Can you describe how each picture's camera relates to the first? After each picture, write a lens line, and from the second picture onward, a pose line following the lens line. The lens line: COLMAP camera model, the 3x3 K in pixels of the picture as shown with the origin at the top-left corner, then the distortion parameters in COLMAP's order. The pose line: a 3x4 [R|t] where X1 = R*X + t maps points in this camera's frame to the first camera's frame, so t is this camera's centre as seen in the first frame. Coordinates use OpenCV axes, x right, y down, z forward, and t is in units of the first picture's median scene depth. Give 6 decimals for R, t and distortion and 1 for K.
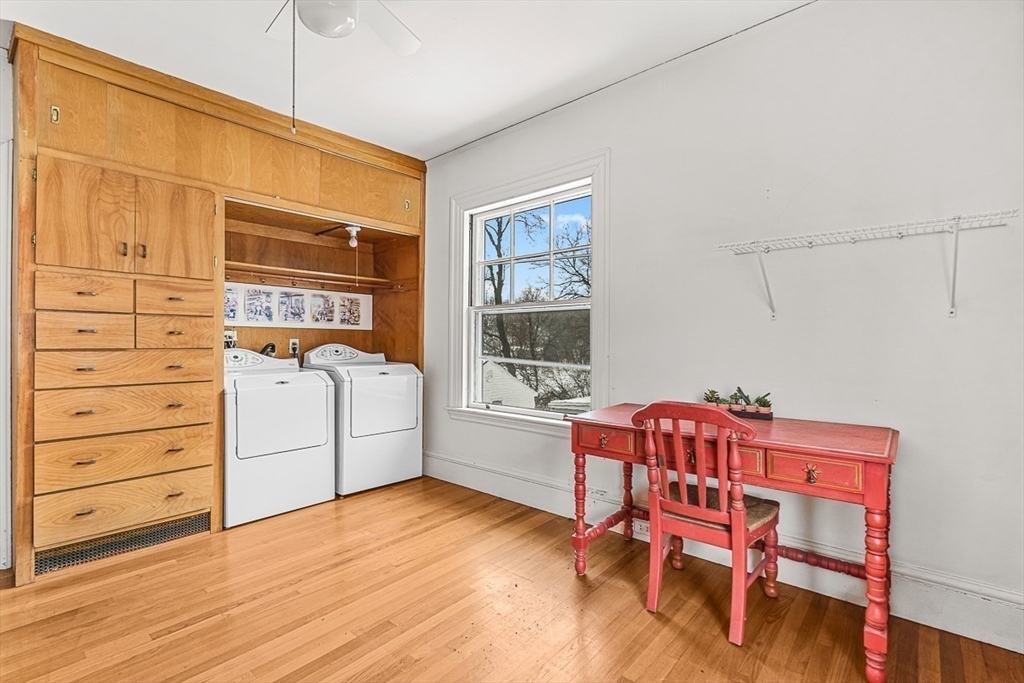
lens RADIAL K [[458.1, 0, 508.3], [0, 458.1, 341.5], [0, 0, 1]] dist [-0.003871, 0.000358]
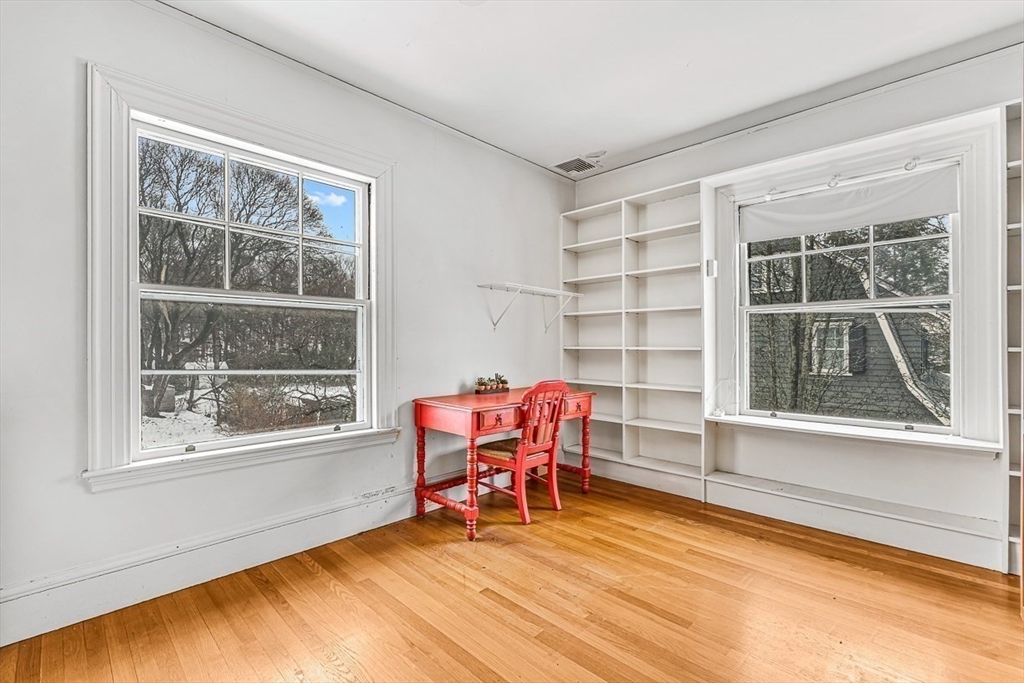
lens RADIAL K [[458.1, 0, 507.9], [0, 458.1, 345.6], [0, 0, 1]] dist [-0.003871, 0.000358]
pose [[0.056882, 0.001706, 0.998379, -0.758945], [0.001708, 0.999997, -0.001806, 0.005064], [-0.998379, 0.001808, 0.056879, 0.625769]]
